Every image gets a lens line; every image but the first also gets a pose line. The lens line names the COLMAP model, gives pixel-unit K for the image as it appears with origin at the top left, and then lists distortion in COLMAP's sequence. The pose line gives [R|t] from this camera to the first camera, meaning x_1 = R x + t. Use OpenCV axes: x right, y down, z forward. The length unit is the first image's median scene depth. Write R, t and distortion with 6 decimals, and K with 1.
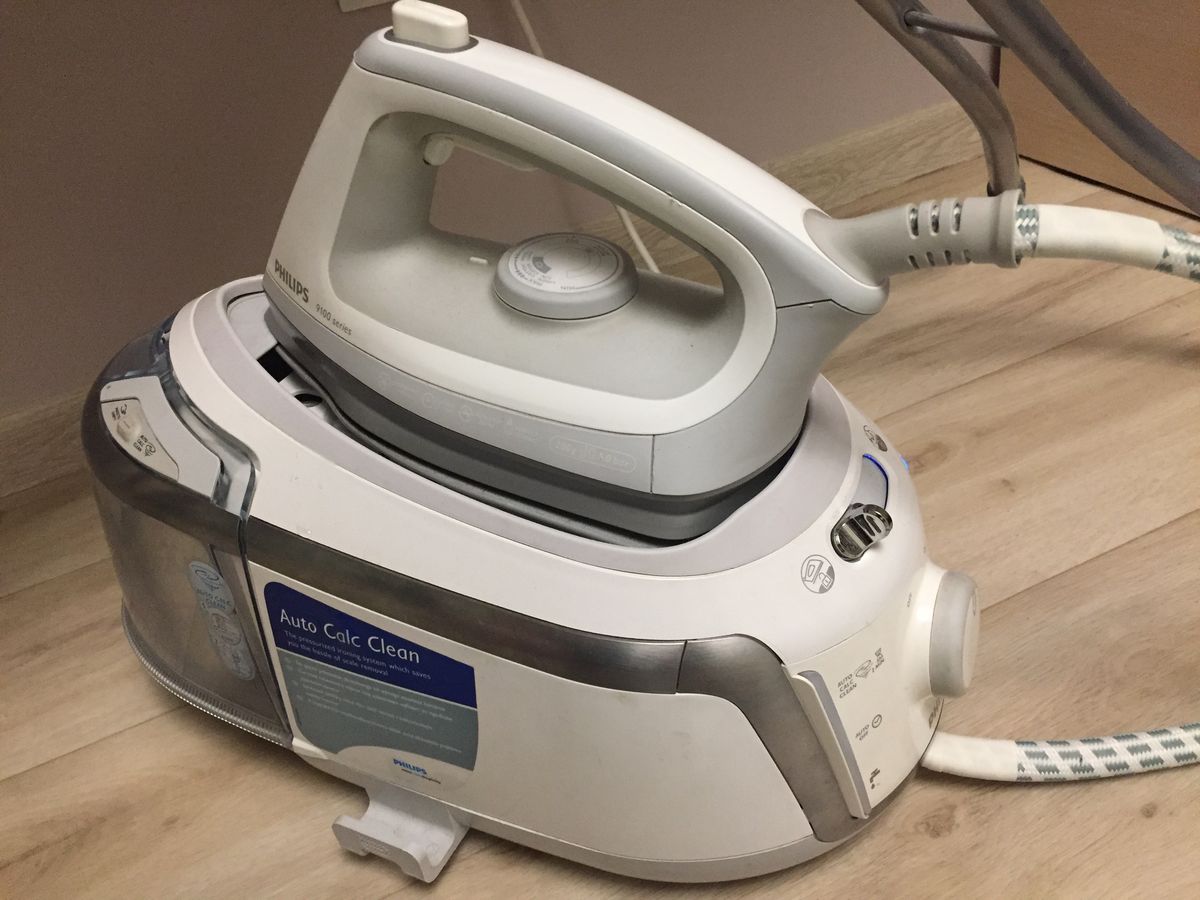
lens RADIAL K [[1106.3, 0, 600.0], [0, 1106.3, 450.0], [0, 0, 1]] dist [0.139622, -0.317203]
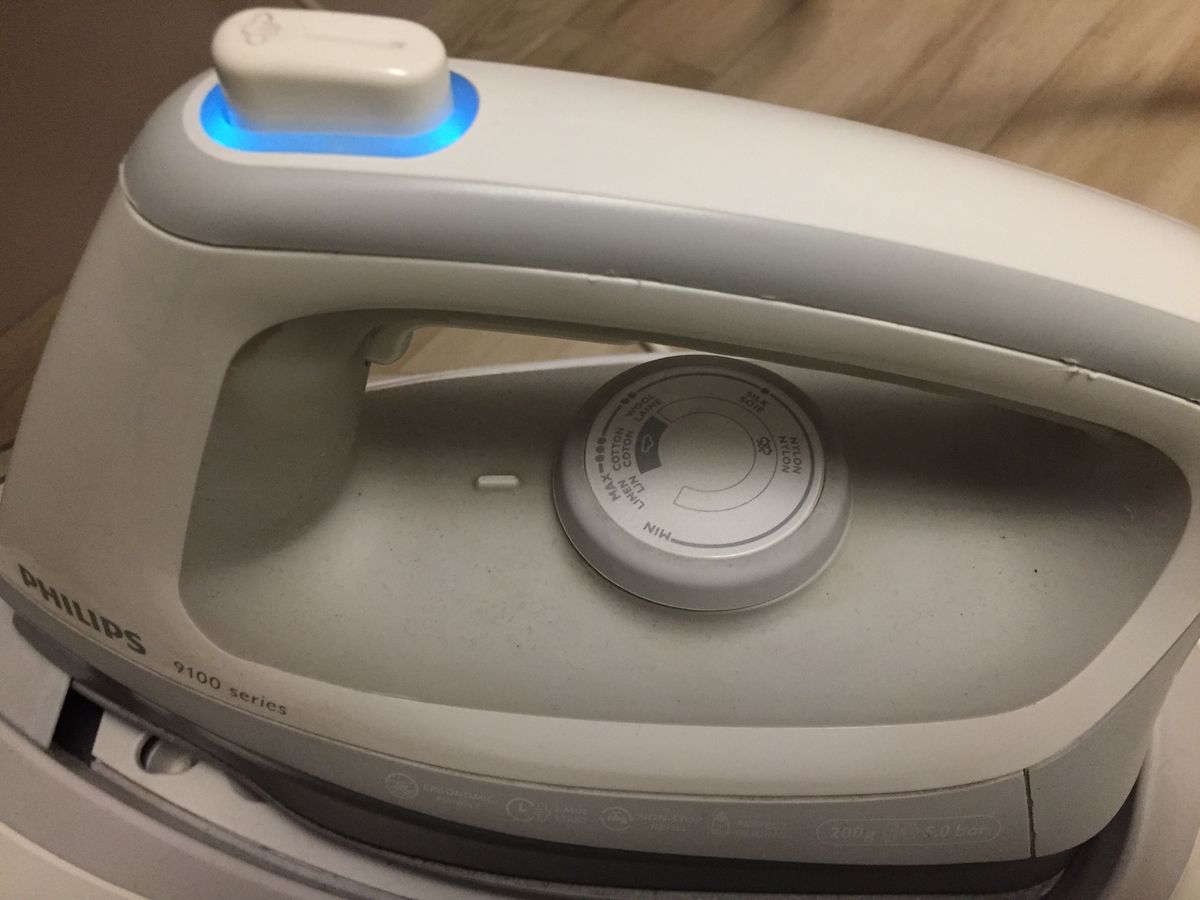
lens RADIAL K [[1106.3, 0, 600.0], [0, 1106.3, 450.0], [0, 0, 1]] dist [0.139622, -0.317203]
pose [[0.909242, -0.340539, 0.239401, -0.180102], [0.270893, 0.920728, 0.280851, -0.306669], [-0.316064, -0.190510, 0.929414, 0.542235]]
